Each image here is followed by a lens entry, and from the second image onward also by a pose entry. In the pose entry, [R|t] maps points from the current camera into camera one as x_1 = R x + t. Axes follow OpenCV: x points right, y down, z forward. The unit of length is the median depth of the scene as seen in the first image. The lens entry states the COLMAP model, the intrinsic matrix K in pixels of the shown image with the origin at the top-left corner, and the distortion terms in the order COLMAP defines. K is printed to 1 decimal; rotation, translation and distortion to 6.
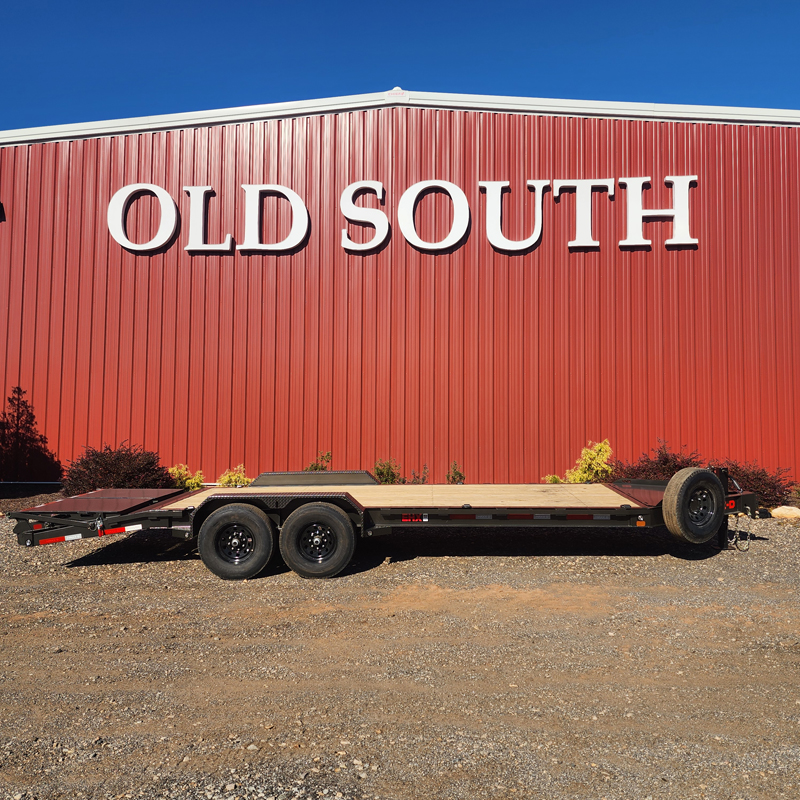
lens RADIAL K [[733.7, 0, 400.0], [0, 733.7, 400.0], [0, 0, 1]] dist [0.054831, -0.033797]
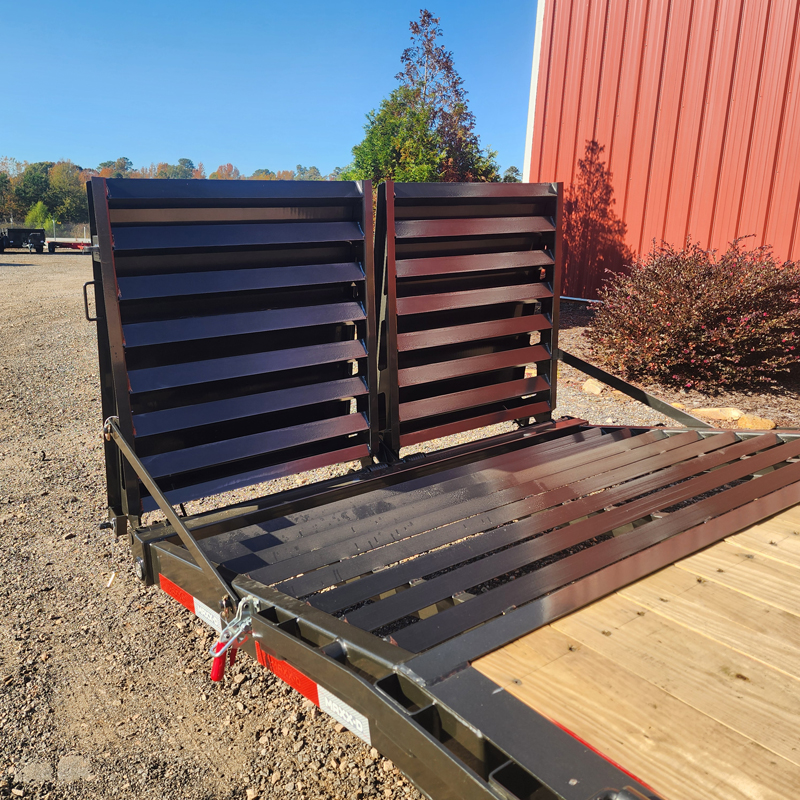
lens RADIAL K [[733.7, 0, 400.0], [0, 733.7, 400.0], [0, 0, 1]] dist [0.054831, -0.033797]
pose [[0.632142, 0.191282, -0.750871, -0.127874], [0.016921, 0.965412, 0.260181, 0.030760], [0.774668, -0.177176, 0.607040, 0.521094]]
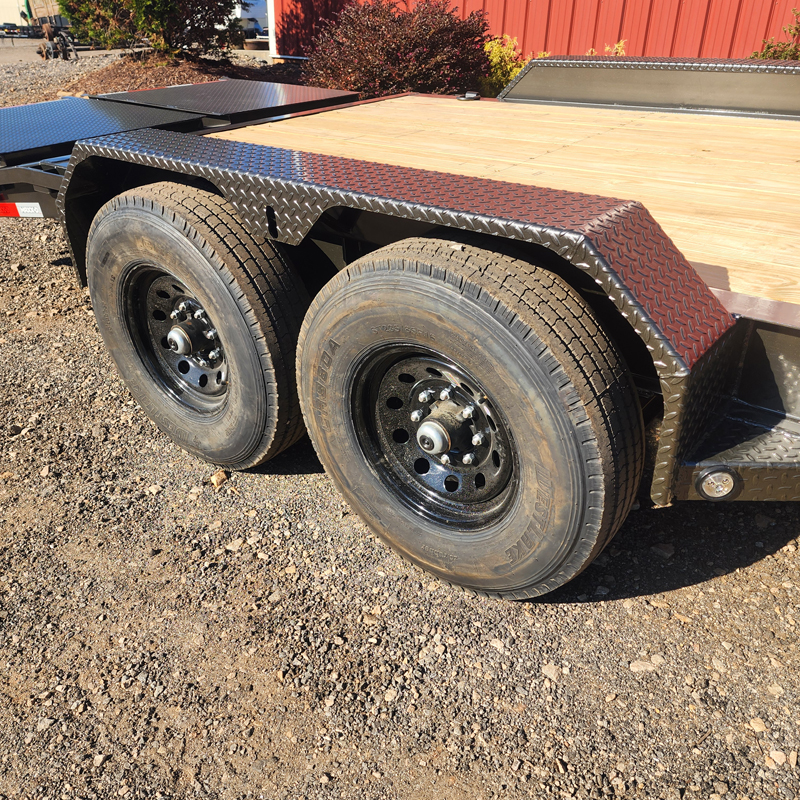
lens RADIAL K [[733.7, 0, 400.0], [0, 733.7, 400.0], [0, 0, 1]] dist [0.054831, -0.033797]
pose [[0.804709, 0.289484, -0.518308, -0.009821], [0.011057, 0.865597, 0.500619, 0.045013], [0.593567, -0.408583, 0.693353, 0.471606]]
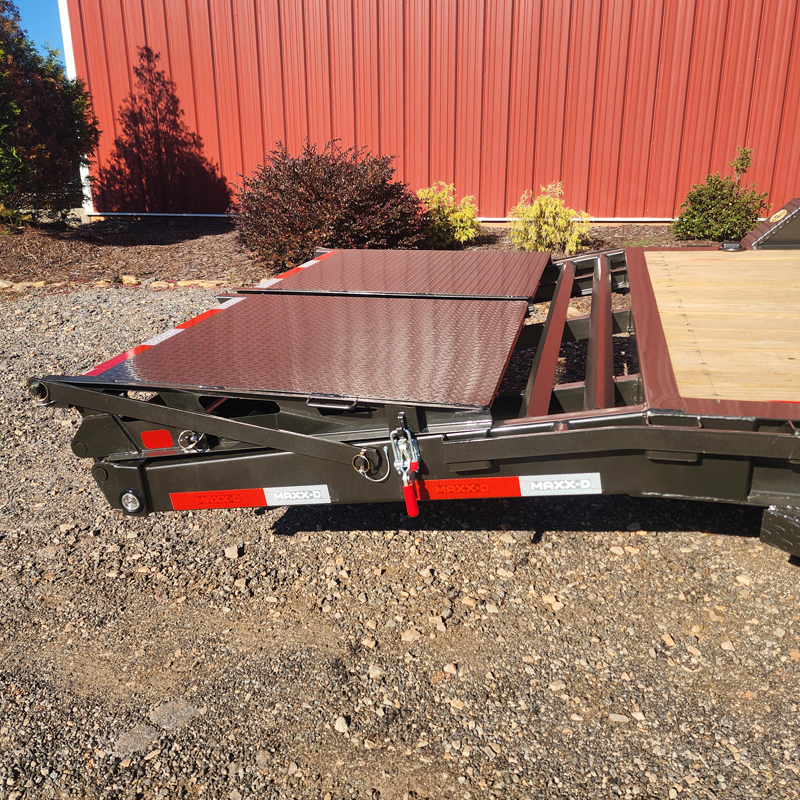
lens RADIAL K [[718.5, 0, 400.0], [0, 718.5, 400.0], [0, 0, 1]] dist [0.045766, -0.028076]
pose [[0.978534, 0.052138, -0.199383, -0.206292], [0.025147, 0.930032, 0.366617, 0.041188], [0.204548, -0.363761, 0.908756, 0.457869]]
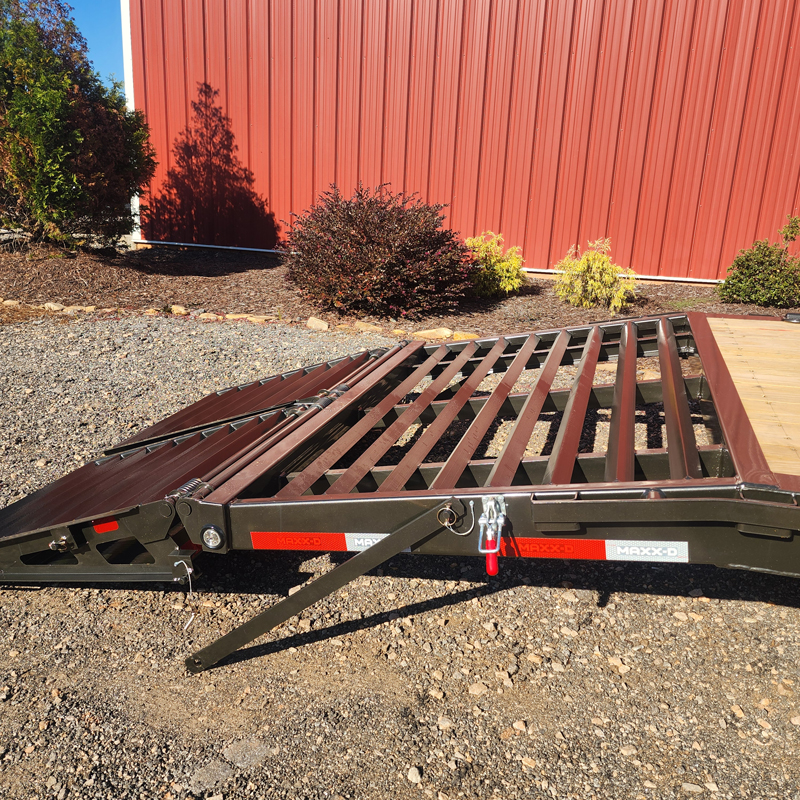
lens RADIAL K [[720.1, 0, 410.7], [0, 720.1, 419.8], [0, 0, 1]] dist [0.044720, -0.034561]
pose [[0.971448, 0.106678, -0.211917, -0.218847], [-0.028840, 0.939683, 0.340827, 0.037642], [0.235493, -0.324984, 0.915930, 0.453090]]
